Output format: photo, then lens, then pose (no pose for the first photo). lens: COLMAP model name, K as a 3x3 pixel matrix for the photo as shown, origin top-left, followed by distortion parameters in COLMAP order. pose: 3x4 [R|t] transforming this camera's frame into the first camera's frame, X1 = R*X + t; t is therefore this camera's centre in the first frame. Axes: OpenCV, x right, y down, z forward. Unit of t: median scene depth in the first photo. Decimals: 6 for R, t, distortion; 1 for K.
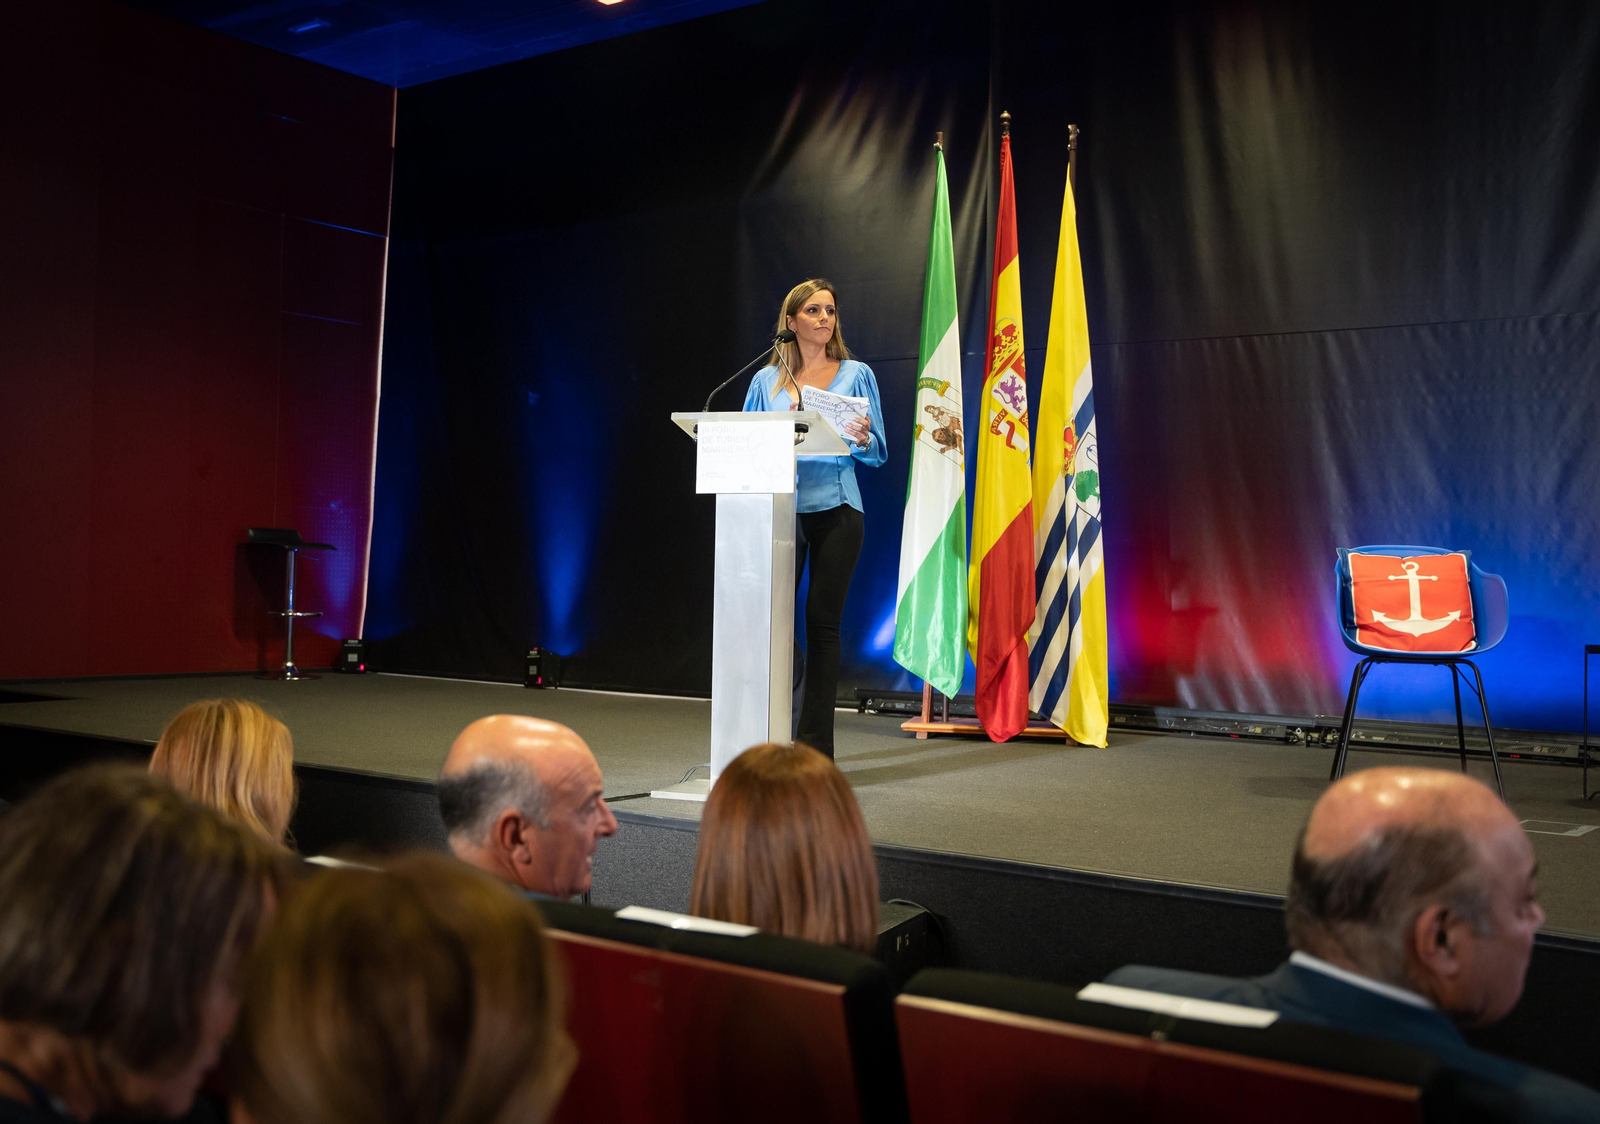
lens RADIAL K [[1672.0, 0, 793.0], [0, 1672.0, 554.6], [0, 0, 1]] dist [-0.060883, 0.000000]
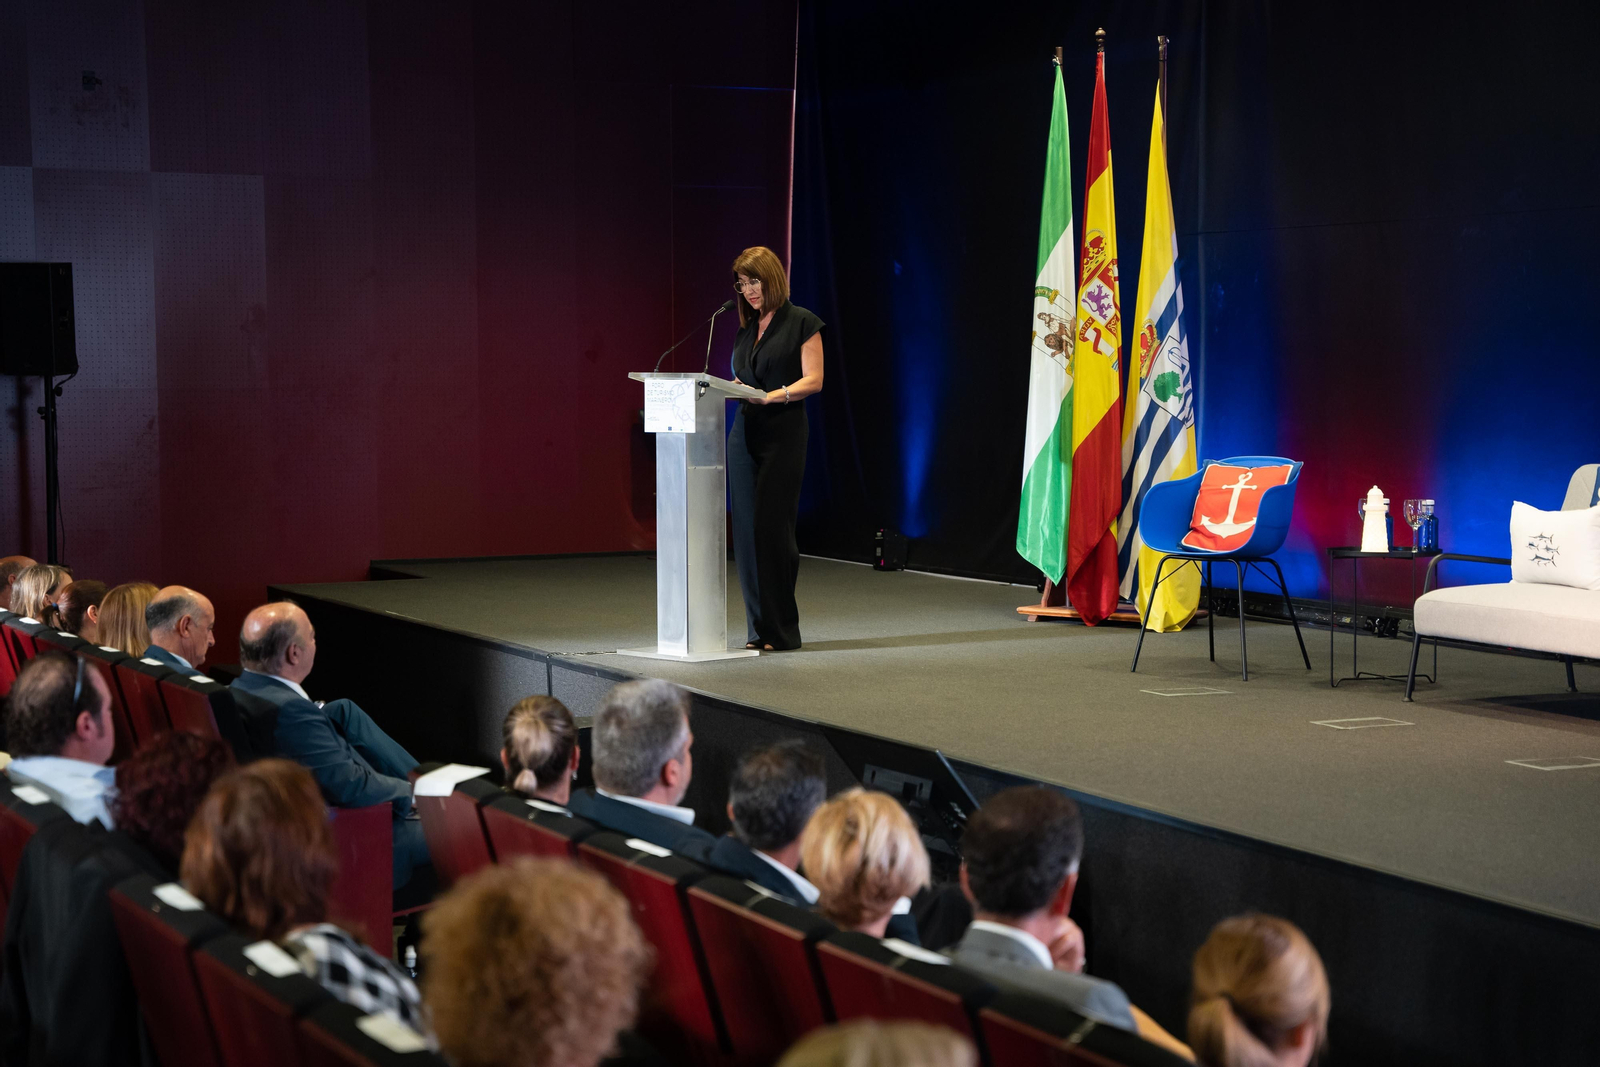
lens RADIAL K [[3018.9, 0, 799.7], [0, 3018.9, 538.2], [0, 0, 1]] dist [0.208924, 0.000000]
pose [[0.881323, 0.005219, -0.472485, 0.879180], [0.029466, 0.997386, 0.065980, -0.079110], [0.471594, -0.072072, 0.878866, -0.806678]]
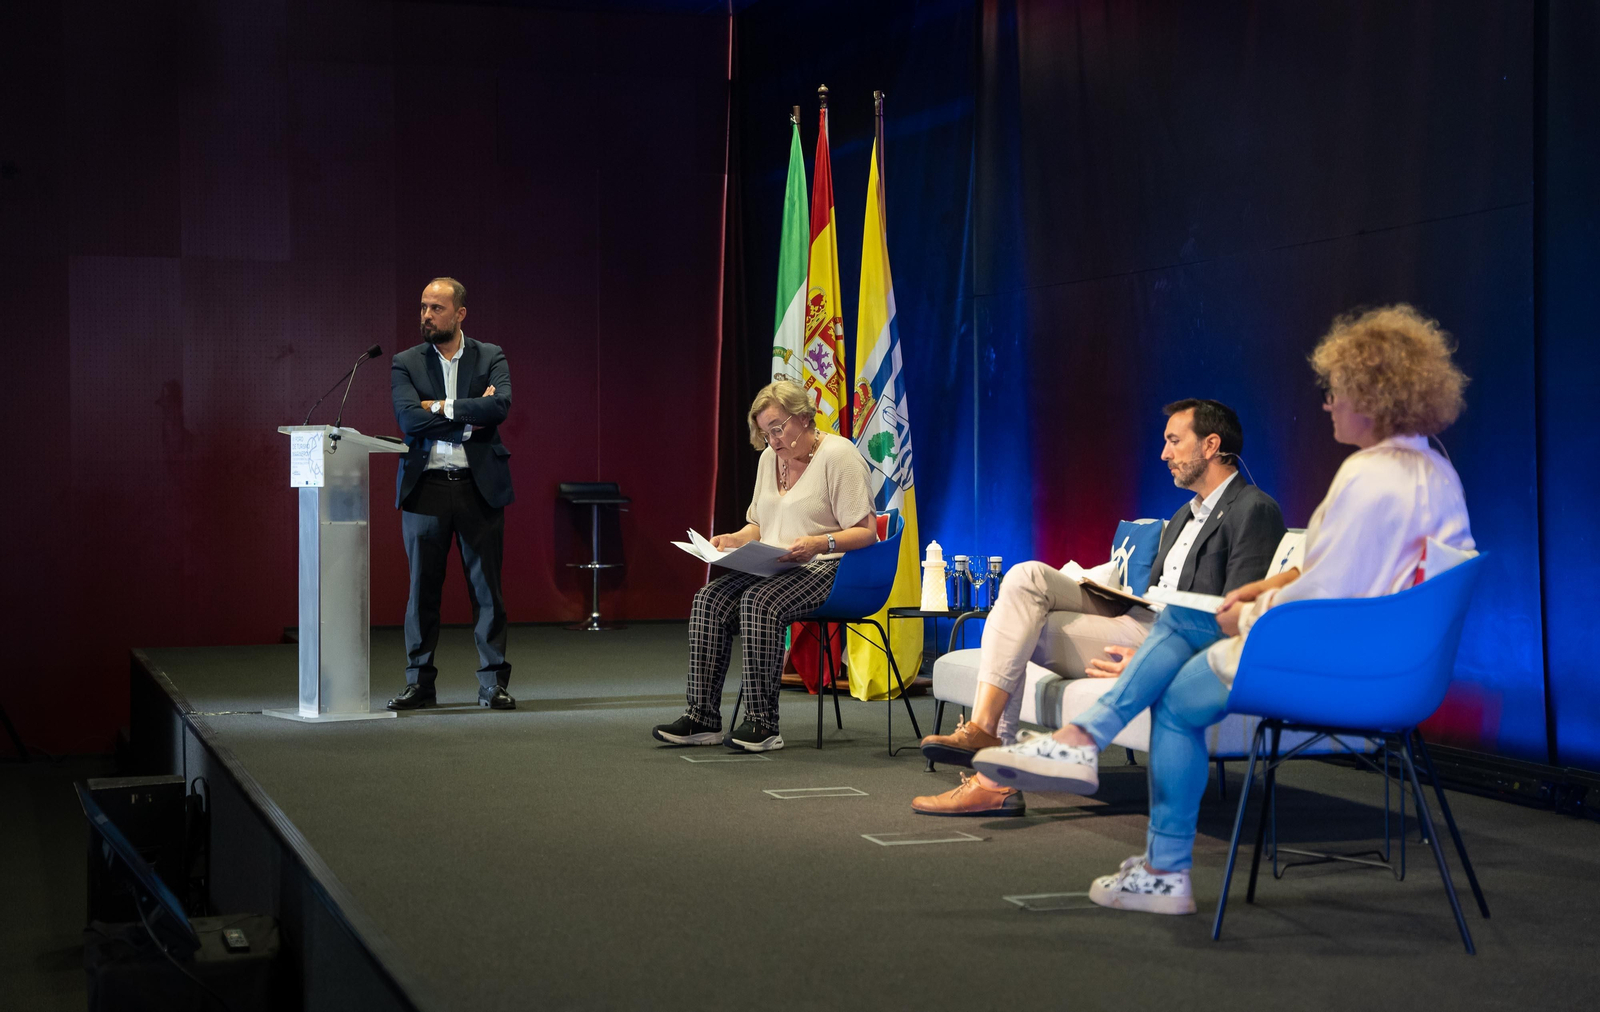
lens RADIAL K [[2720.2, 0, 839.0], [0, 2720.2, 449.2], [0, 0, 1]] dist [0.189664, 0.000000]
pose [[0.803887, -0.025545, -0.594234, 1.150455], [0.026709, 0.999620, -0.006839, -0.029075], [0.594183, -0.010374, 0.804263, -0.363099]]
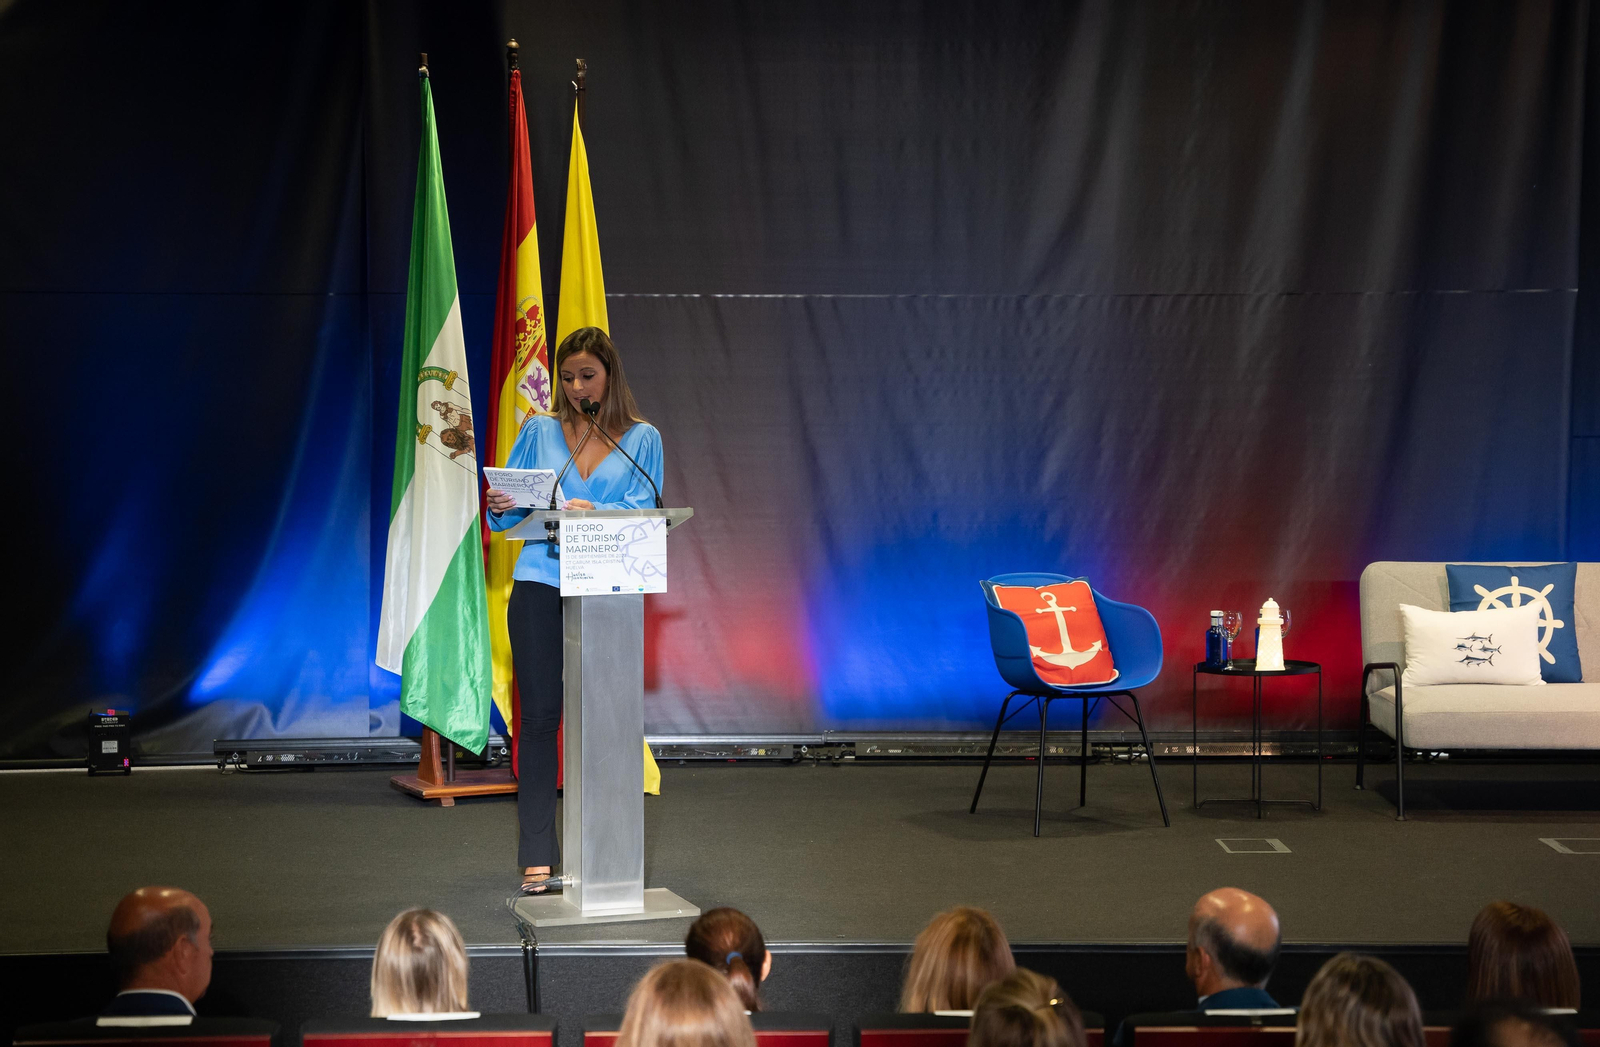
lens RADIAL K [[3087.2, 0, 800.3], [0, 3087.2, 526.9], [0, 0, 1]] dist [0.274123, 0.000000]
pose [[0.786029, -0.059531, 0.615316, -0.729388], [0.006968, 0.996142, 0.087475, -0.162382], [-0.618150, -0.064471, 0.783412, -0.310174]]
